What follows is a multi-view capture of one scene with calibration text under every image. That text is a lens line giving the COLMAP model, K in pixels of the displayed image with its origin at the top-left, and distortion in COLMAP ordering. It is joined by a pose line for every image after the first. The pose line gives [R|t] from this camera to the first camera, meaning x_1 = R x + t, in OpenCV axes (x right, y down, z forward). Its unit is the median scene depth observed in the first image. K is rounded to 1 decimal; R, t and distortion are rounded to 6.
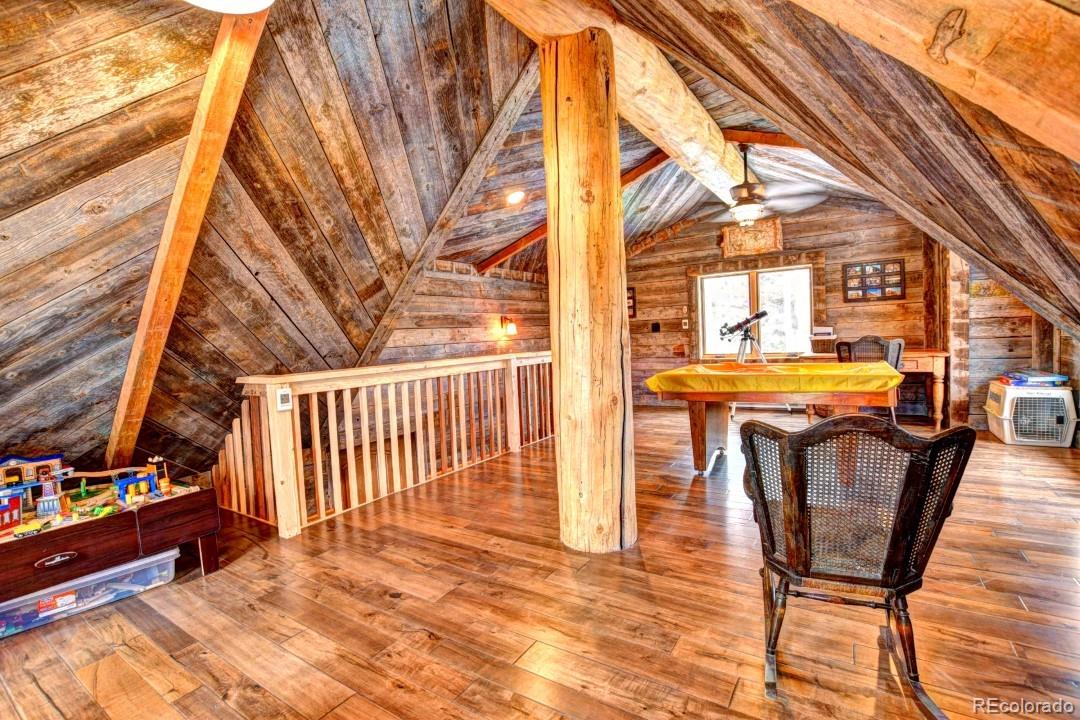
lens RADIAL K [[490.9, 0, 537.9], [0, 490.9, 360.3], [0, 0, 1]] dist [-0.031254, 0.000781]
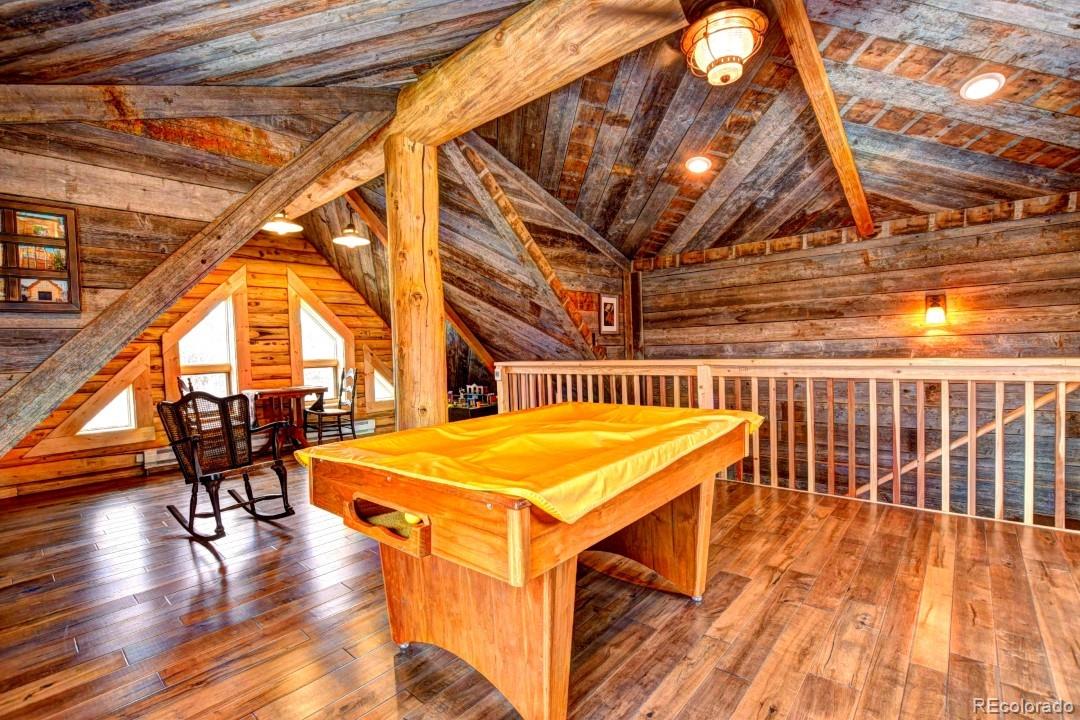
lens RADIAL K [[490.9, 0, 537.9], [0, 490.9, 360.3], [0, 0, 1]] dist [-0.031254, 0.000781]
pose [[-0.140285, 0.076882, -0.987122, 0.595037], [-0.006930, 0.996880, 0.078627, -0.055552], [0.990087, 0.017871, -0.139315, 0.636519]]
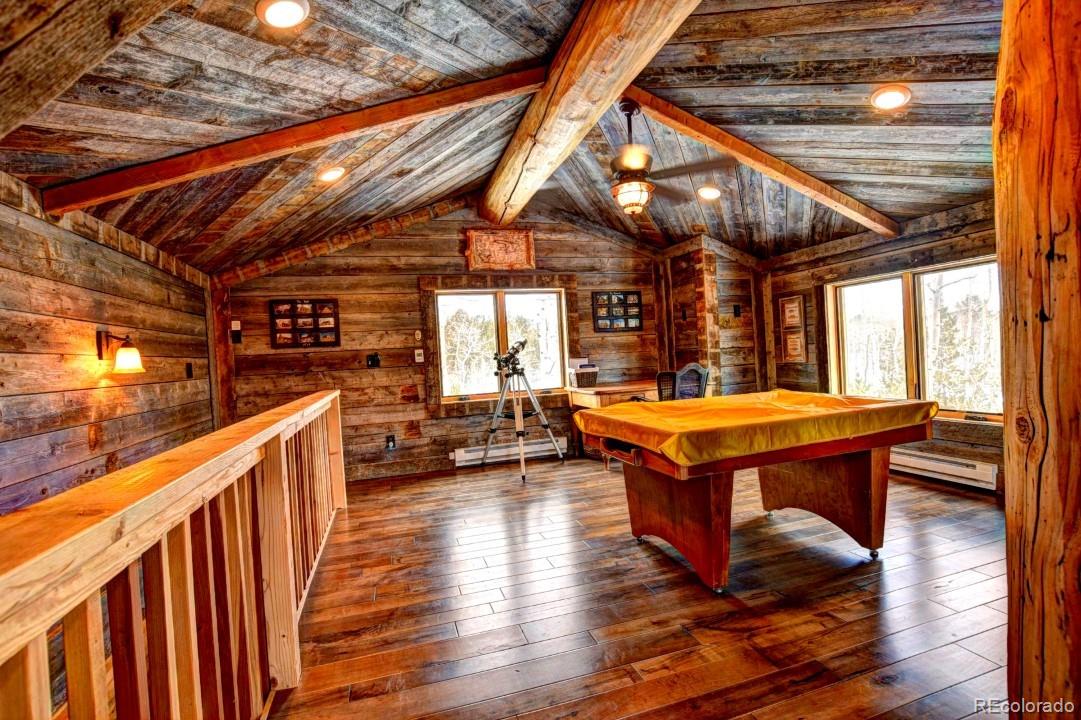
lens RADIAL K [[491.3, 0, 538.4], [0, 491.3, 360.3], [0, 0, 1]] dist [-0.031254, 0.000781]
pose [[0.637820, 0.004593, 0.770171, -0.154692], [0.063047, 0.996315, -0.058154, -0.016780], [-0.767600, 0.085649, 0.635180, 0.466153]]
